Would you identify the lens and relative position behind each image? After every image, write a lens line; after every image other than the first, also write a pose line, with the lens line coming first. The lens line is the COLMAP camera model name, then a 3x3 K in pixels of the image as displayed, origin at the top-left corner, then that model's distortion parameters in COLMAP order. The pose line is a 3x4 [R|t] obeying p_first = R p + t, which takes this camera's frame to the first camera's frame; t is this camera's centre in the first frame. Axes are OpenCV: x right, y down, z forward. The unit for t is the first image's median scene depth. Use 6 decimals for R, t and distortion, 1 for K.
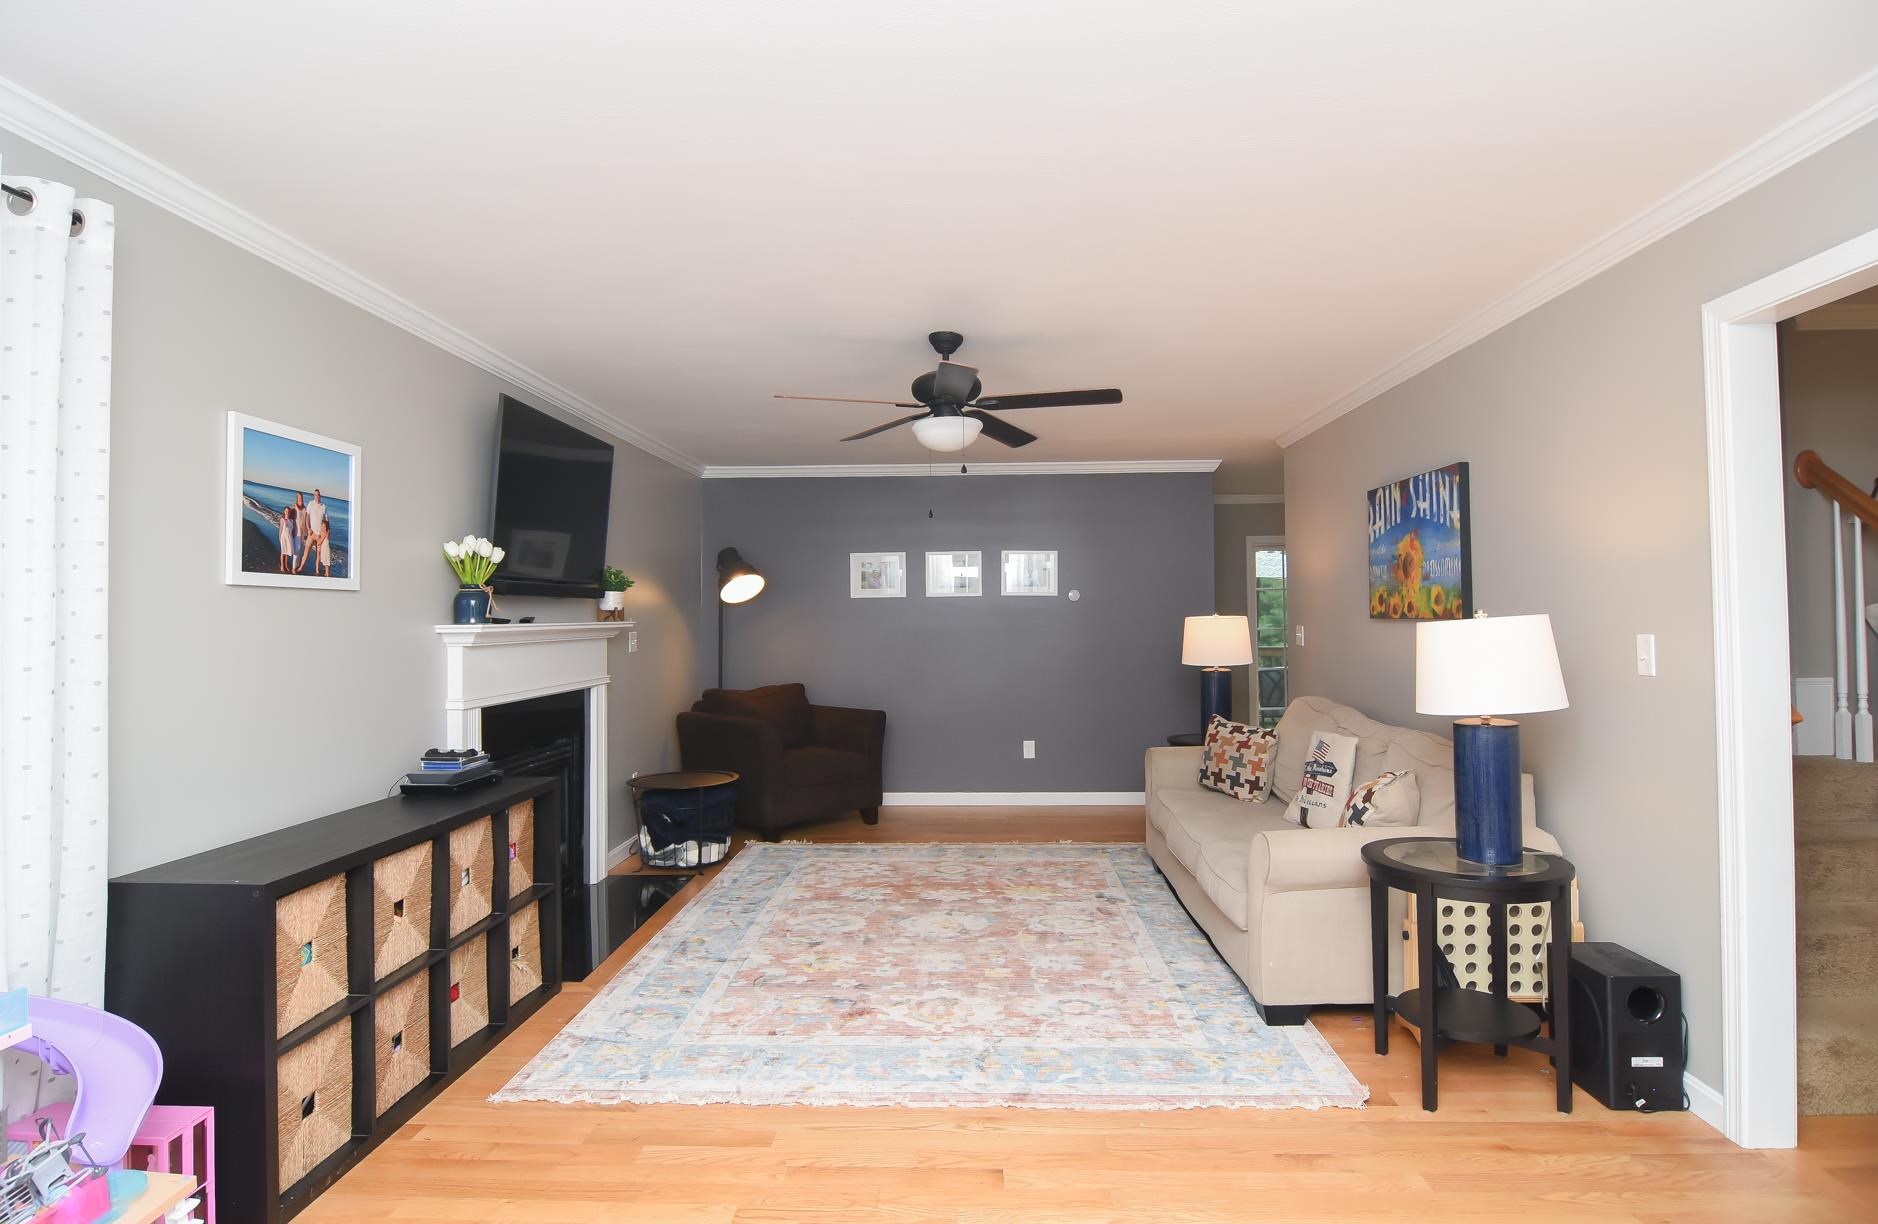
lens RADIAL K [[878.1, 0, 939.0], [0, 878.1, 612.0], [0, 0, 1]] dist [0.000022, -0.000019]
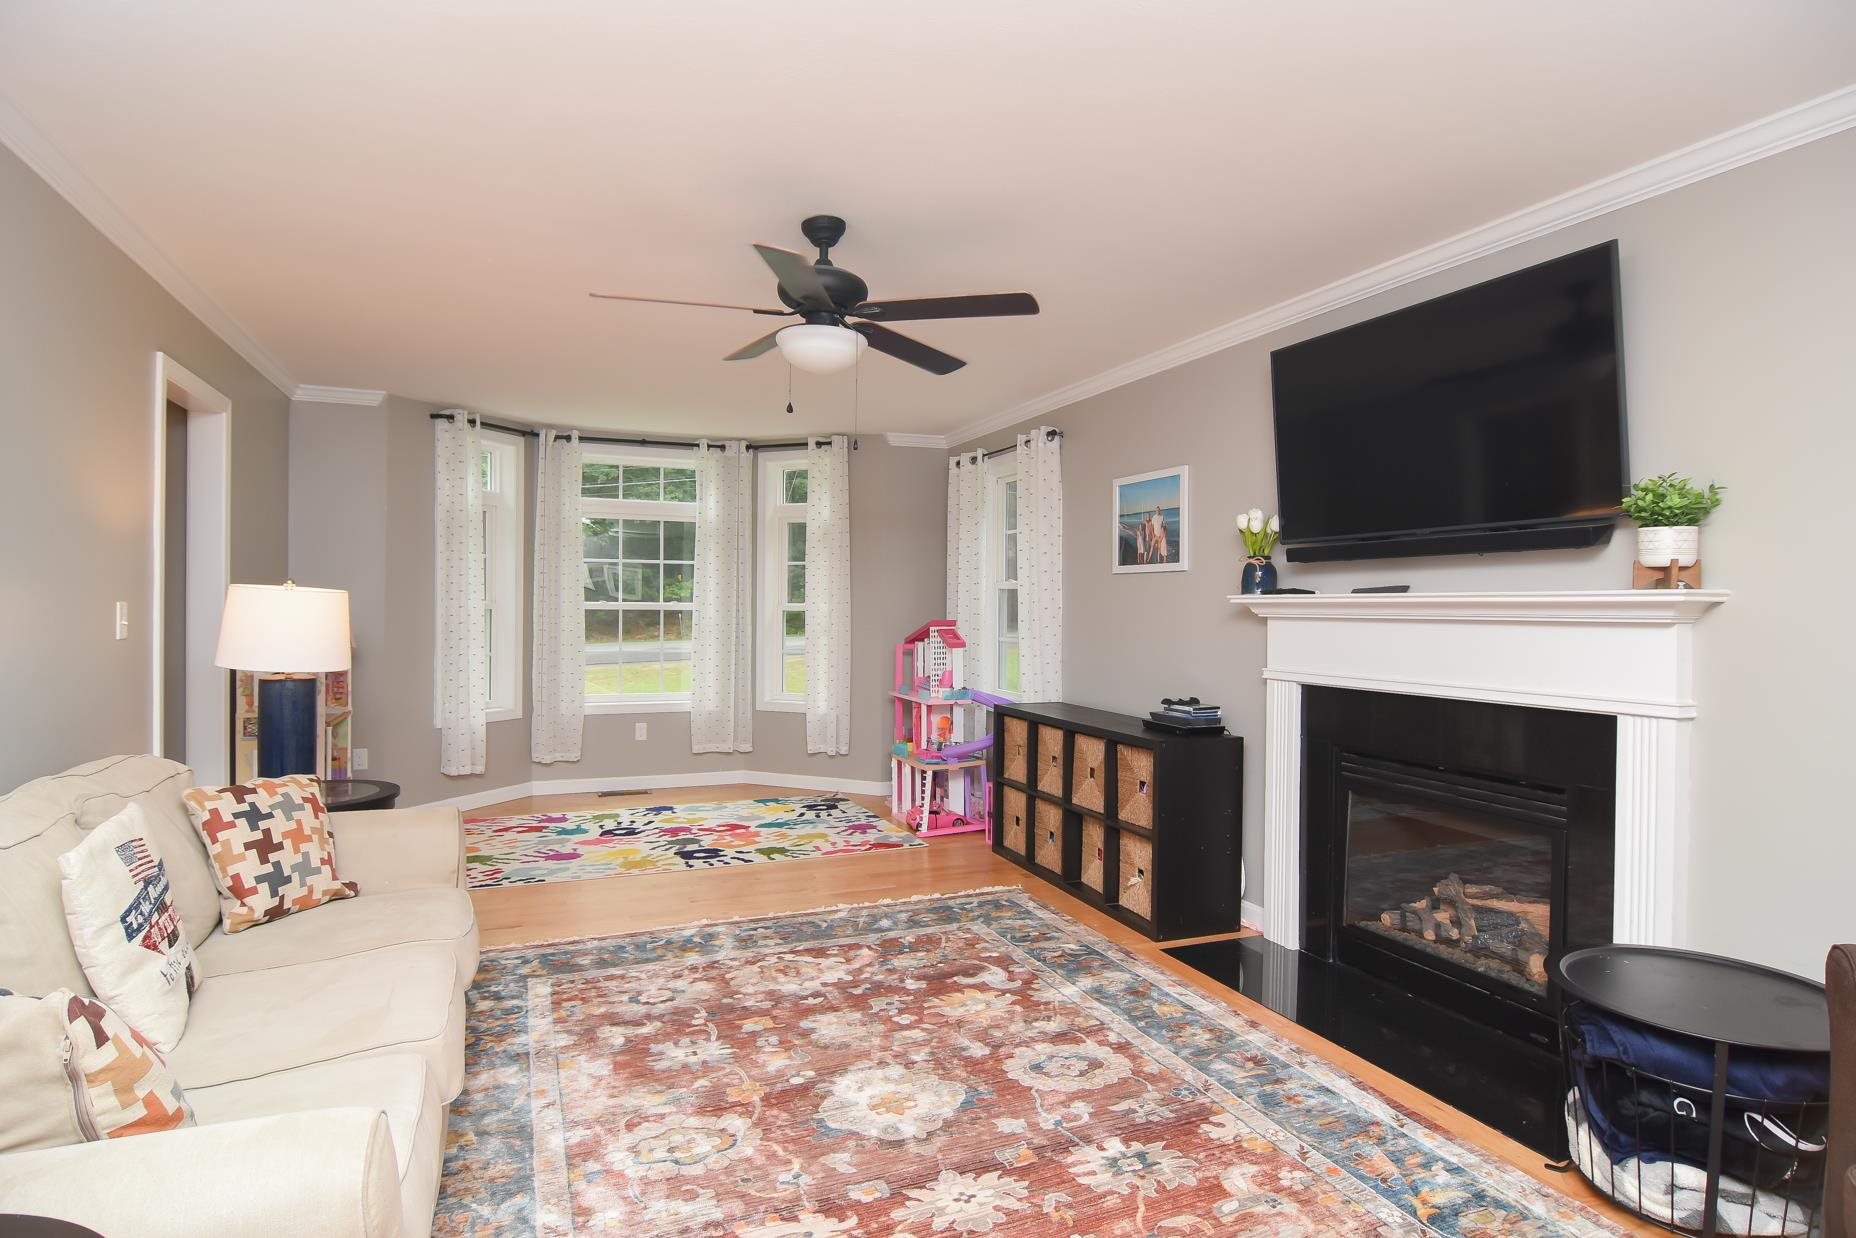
lens RADIAL K [[1001.2, 0, 928.0], [0, 1001.2, 619.0], [0, 0, 1]] dist [-0.002094, -0.000643]
pose [[-0.900608, 0.006933, -0.434577, 0.387864], [0.002956, 0.999947, 0.009828, 0.035340], [0.434623, 0.007566, -0.900581, 2.276073]]
